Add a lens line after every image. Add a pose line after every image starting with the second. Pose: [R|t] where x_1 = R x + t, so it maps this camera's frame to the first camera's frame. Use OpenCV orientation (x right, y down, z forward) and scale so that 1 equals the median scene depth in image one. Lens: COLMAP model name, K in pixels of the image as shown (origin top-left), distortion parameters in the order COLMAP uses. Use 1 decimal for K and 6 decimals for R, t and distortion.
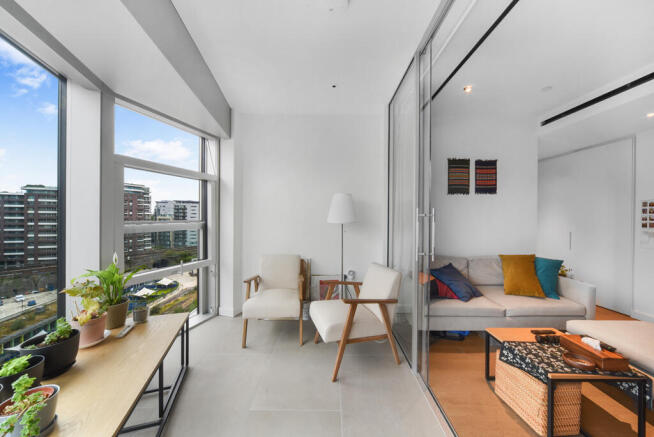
lens RADIAL K [[230.8, 0, 328.3], [0, 230.8, 213.9], [0, 0, 1]] dist [-0.000192, 0.000011]
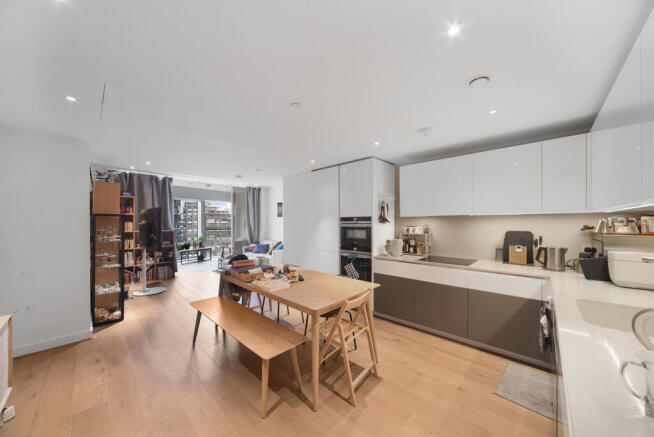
lens RADIAL K [[234.3, 0, 334.6], [0, 234.3, 222.1], [0, 0, 1]] dist [-0.000901, -0.000067]
pose [[0.733230, -0.012762, -0.679861, 2.725699], [0.010926, 0.999916, -0.006986, -0.006059], [0.679893, -0.002306, 0.733307, -0.450915]]
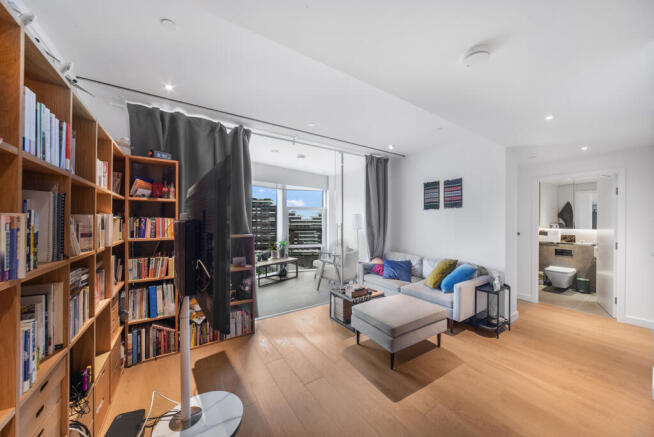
lens RADIAL K [[234.3, 0, 334.6], [0, 234.3, 222.1], [0, 0, 1]] dist [-0.000901, -0.000067]
pose [[0.572396, -0.006928, -0.819948, 1.335708], [0.005824, 0.999973, -0.004384, -0.012212], [0.819957, -0.002266, 0.572421, -0.193109]]
